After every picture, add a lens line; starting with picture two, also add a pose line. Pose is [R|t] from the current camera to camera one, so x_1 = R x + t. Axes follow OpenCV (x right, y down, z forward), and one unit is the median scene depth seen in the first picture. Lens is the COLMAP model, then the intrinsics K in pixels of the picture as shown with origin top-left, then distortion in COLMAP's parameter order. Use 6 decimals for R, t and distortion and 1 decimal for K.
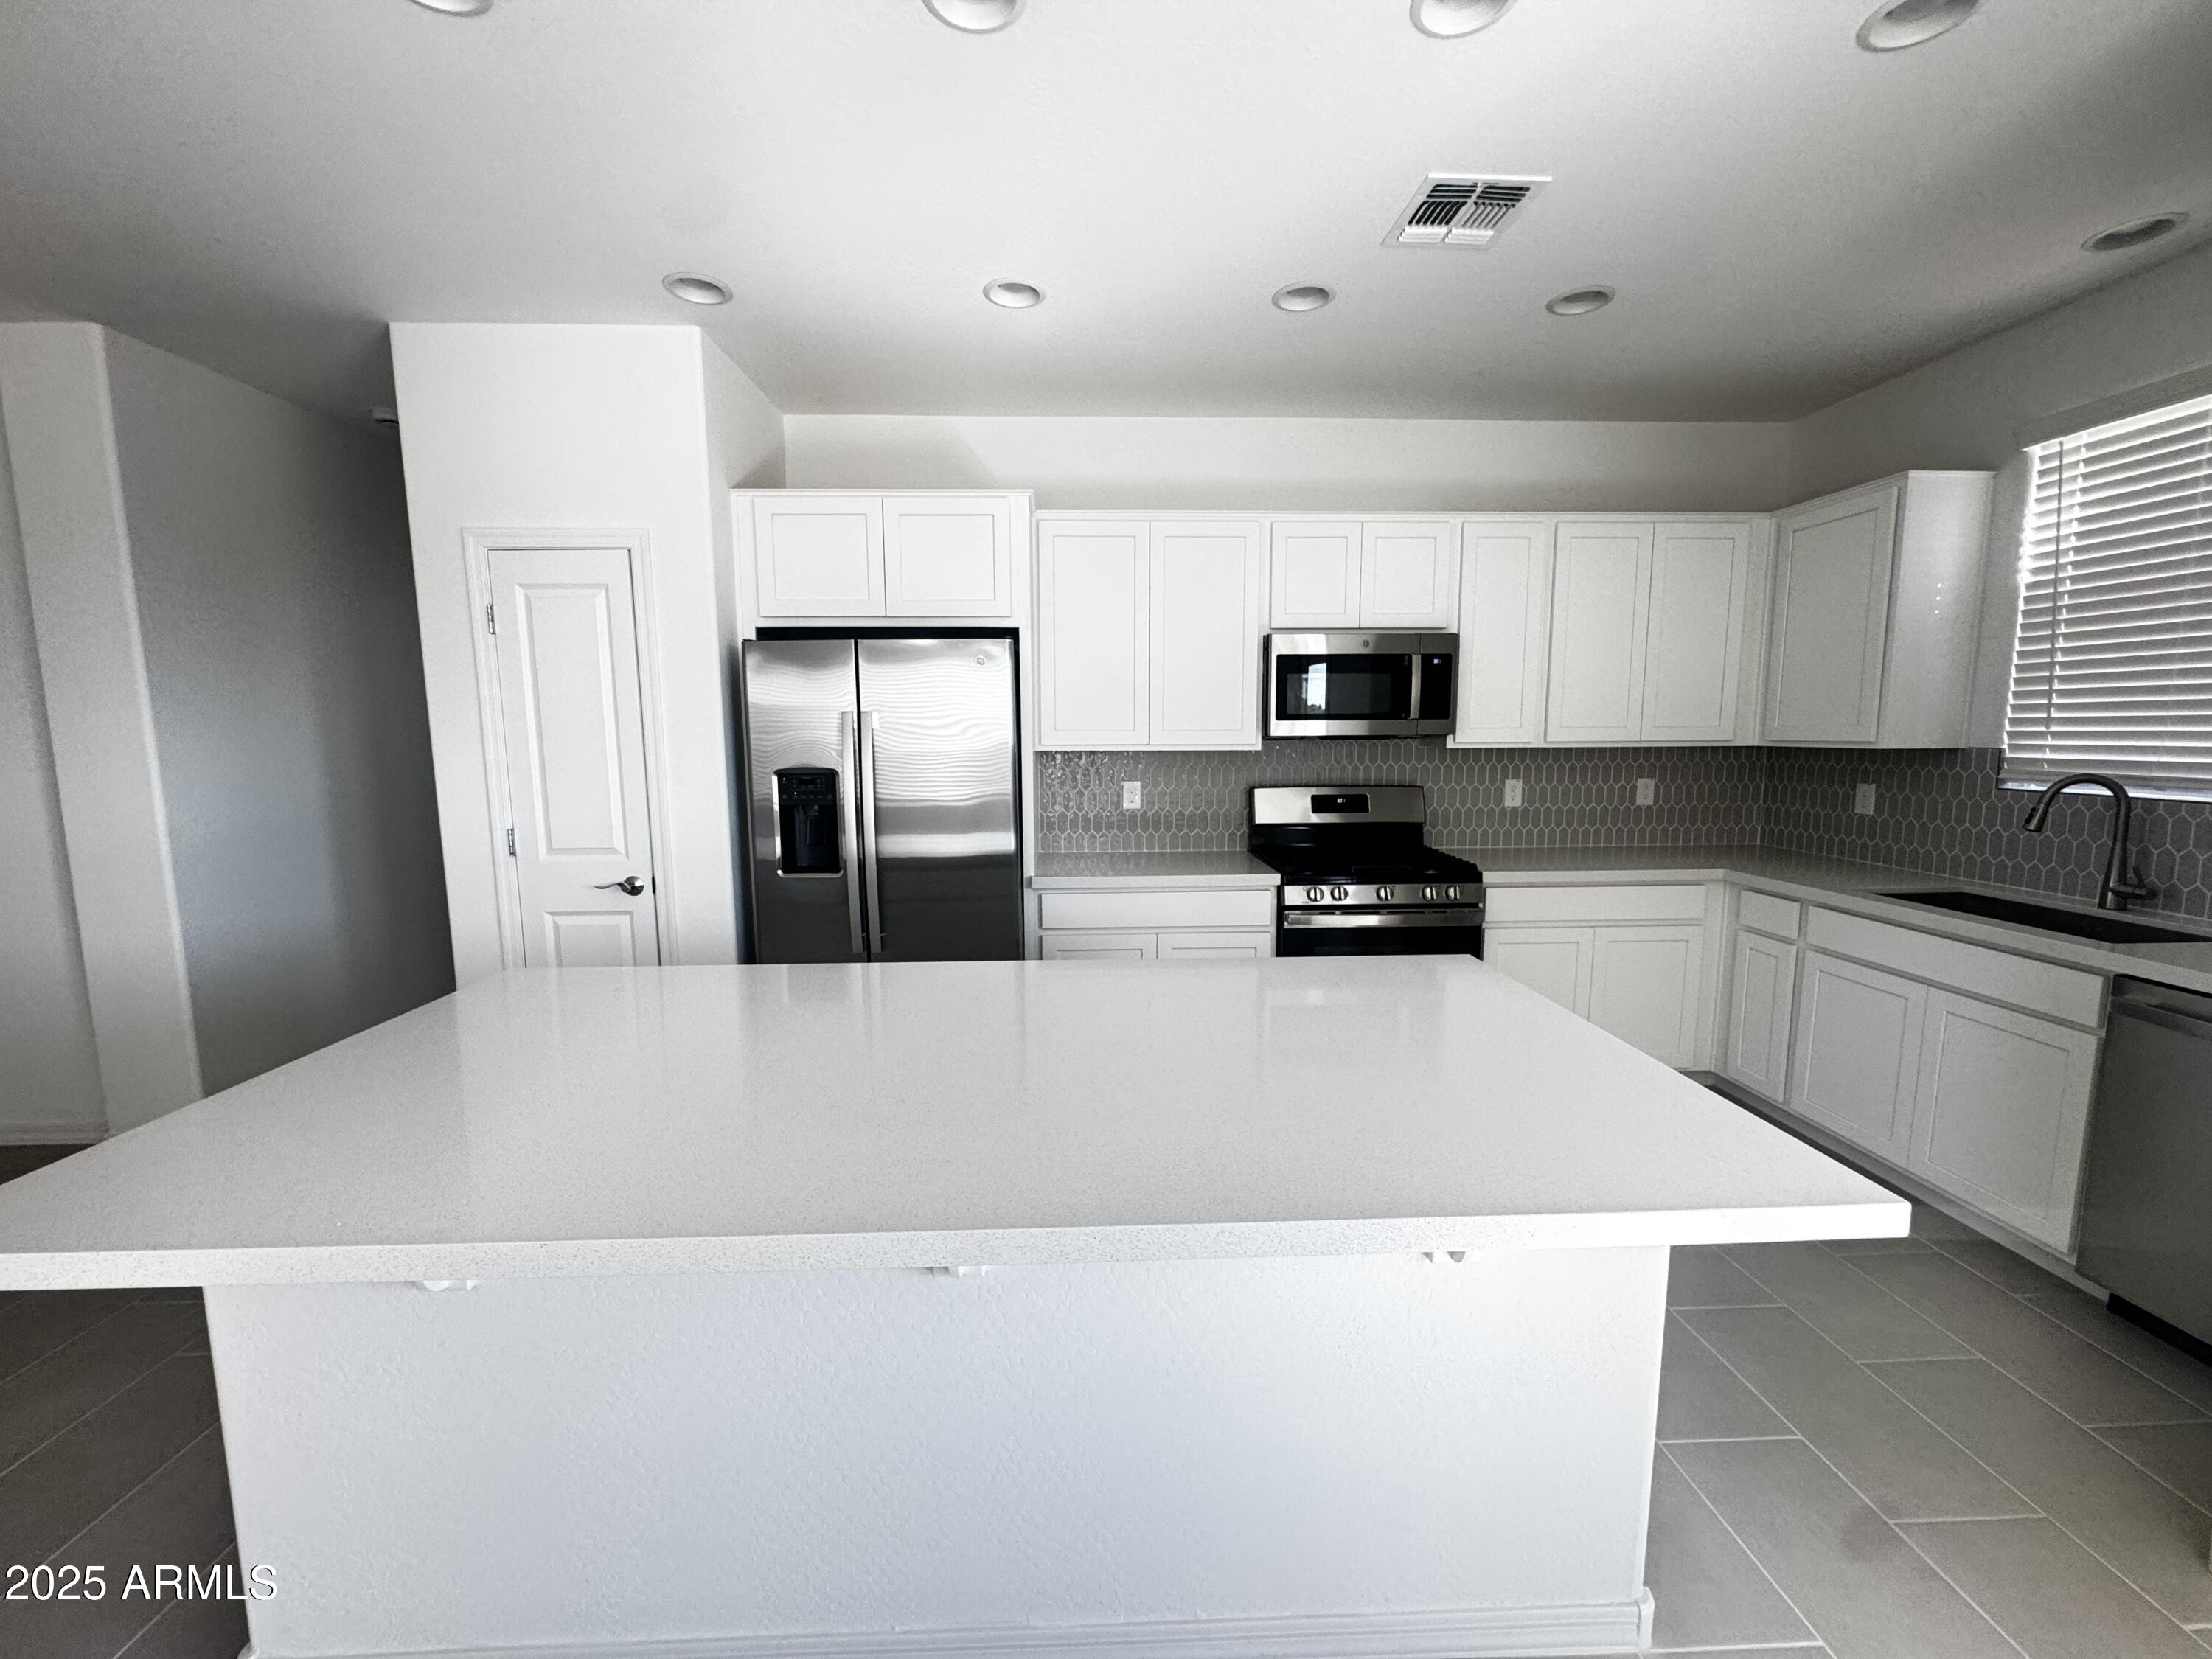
lens RADIAL K [[878.3, 0, 1108.3], [0, 878.3, 830.1], [0, 0, 1]] dist [-0.001793, -0.000921]
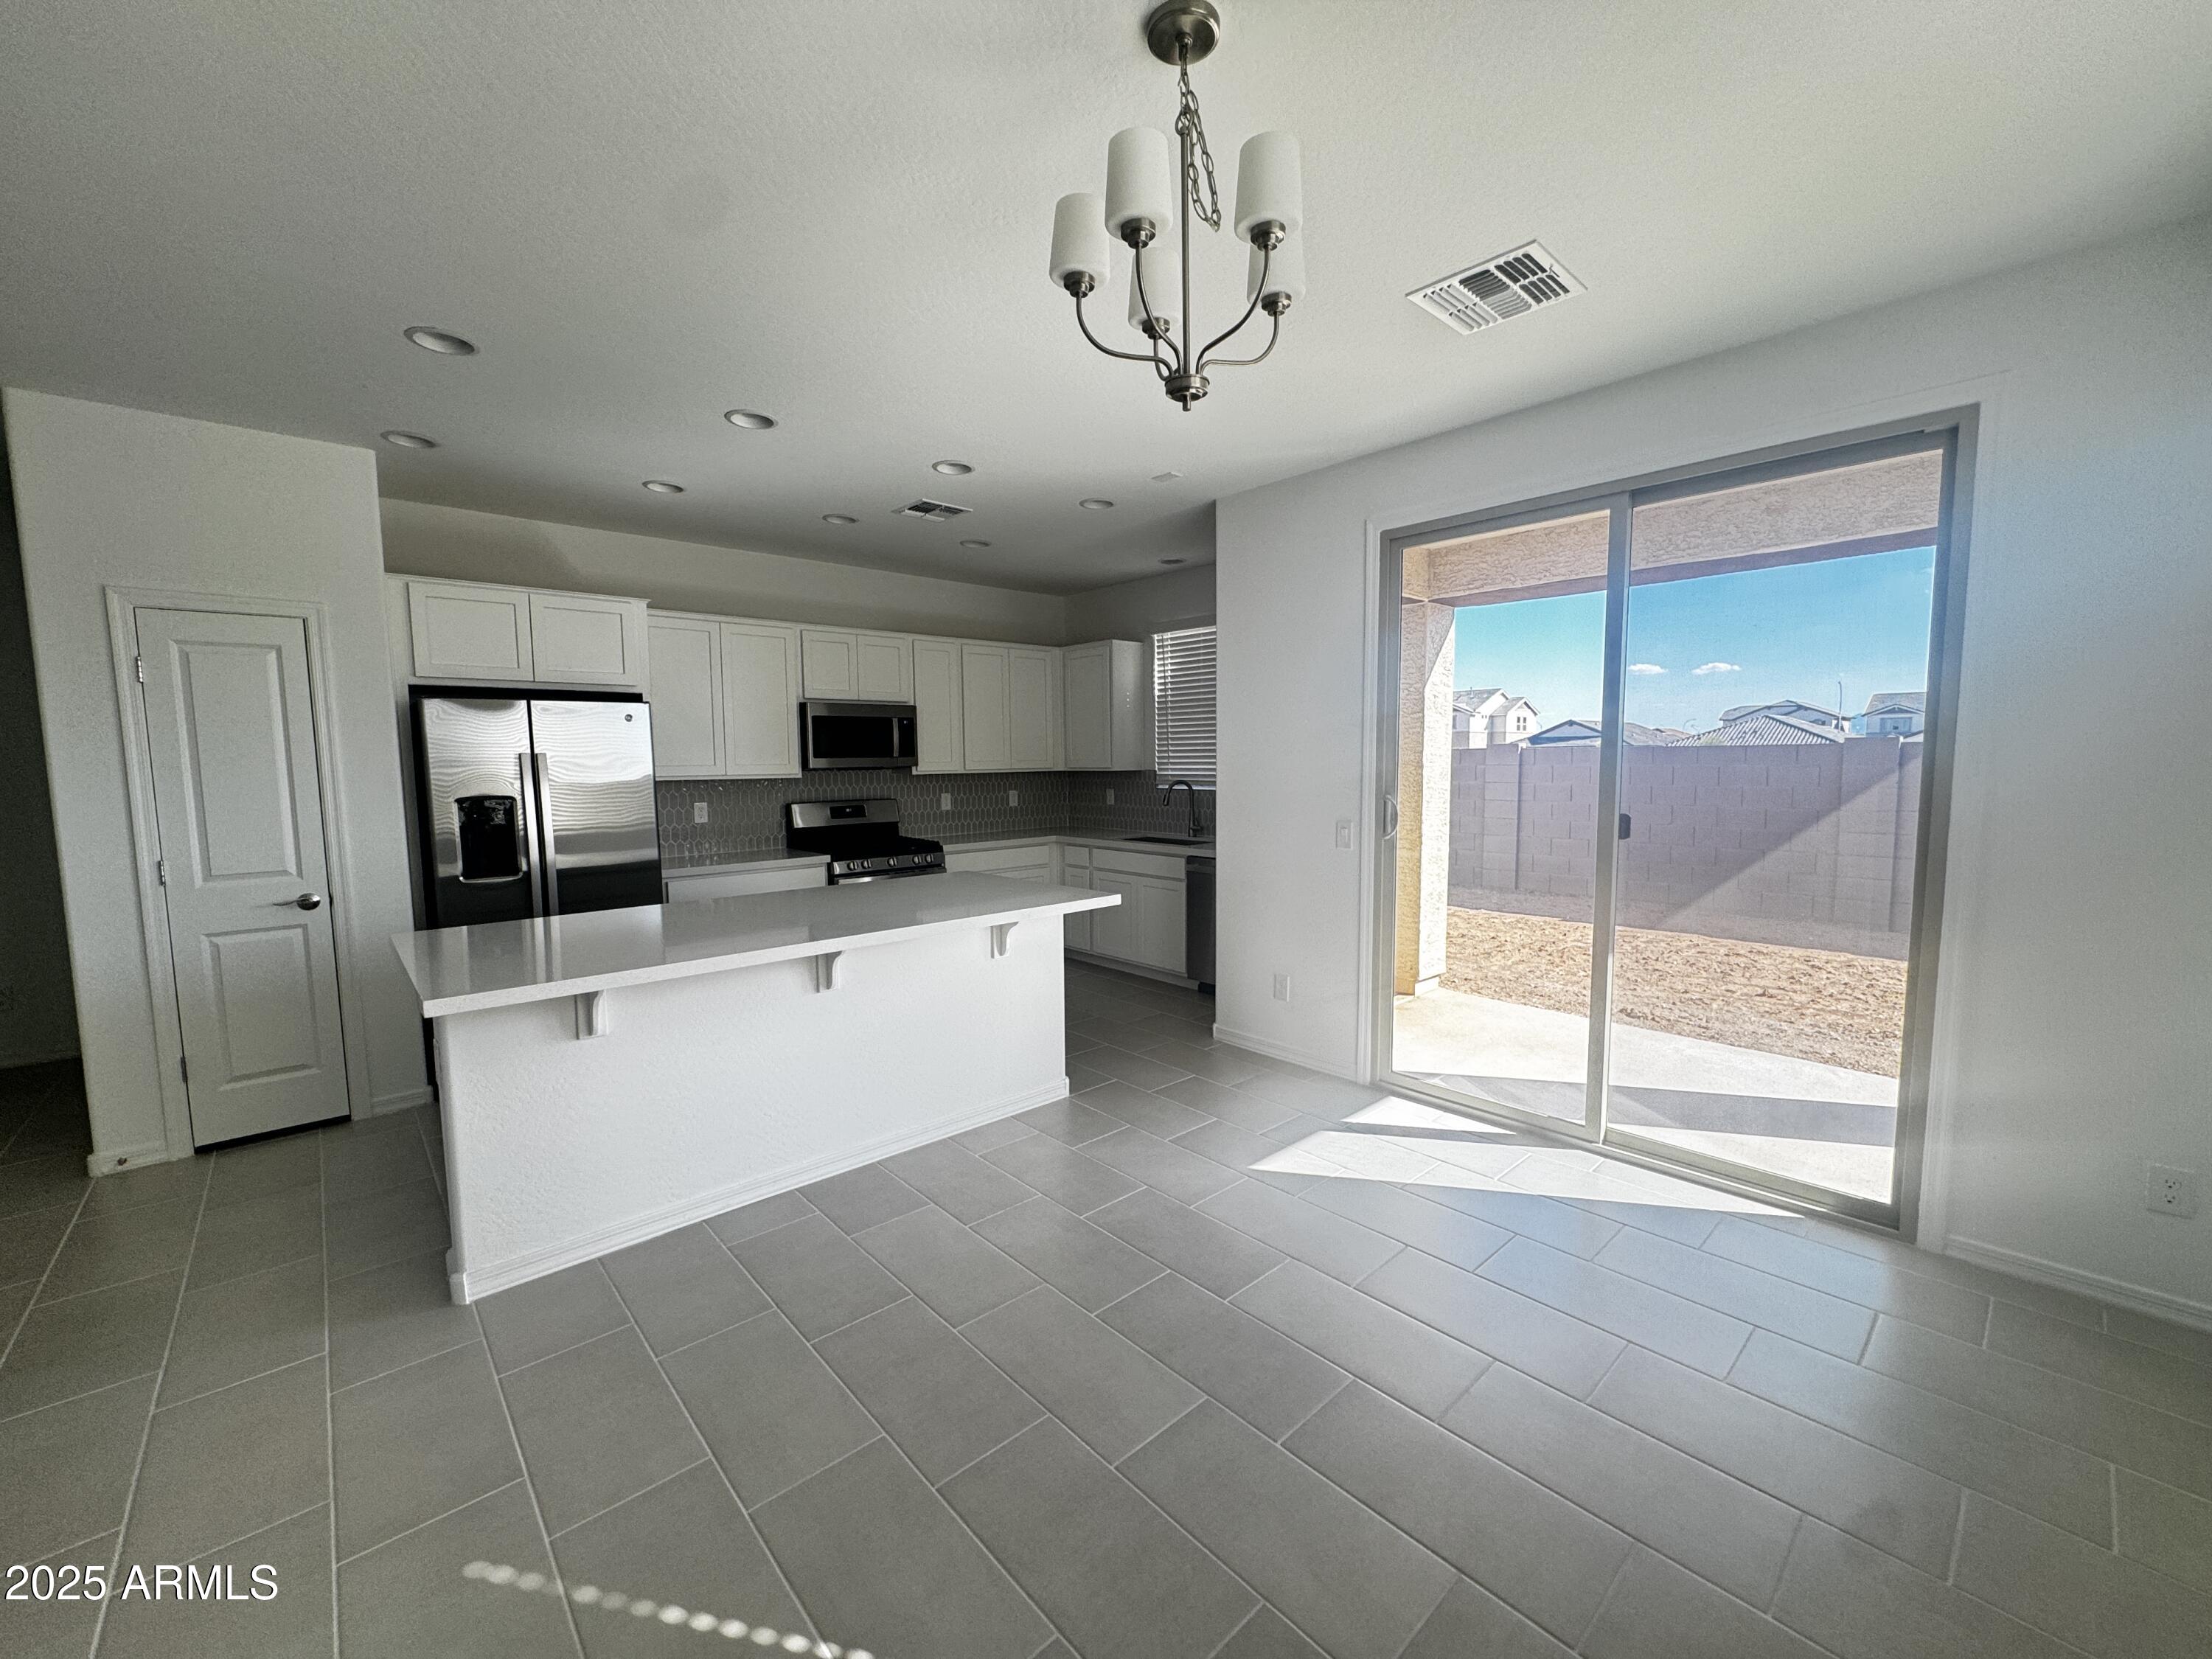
lens RADIAL K [[878.3, 0, 1111.1], [0, 878.3, 832.6], [0, 0, 1]] dist [-0.001793, -0.000921]
pose [[0.762816, -0.058218, 0.643990, -0.443382], [0.080293, 0.996759, -0.004999, 0.059465], [-0.641612, 0.055521, 0.765018, -0.547275]]
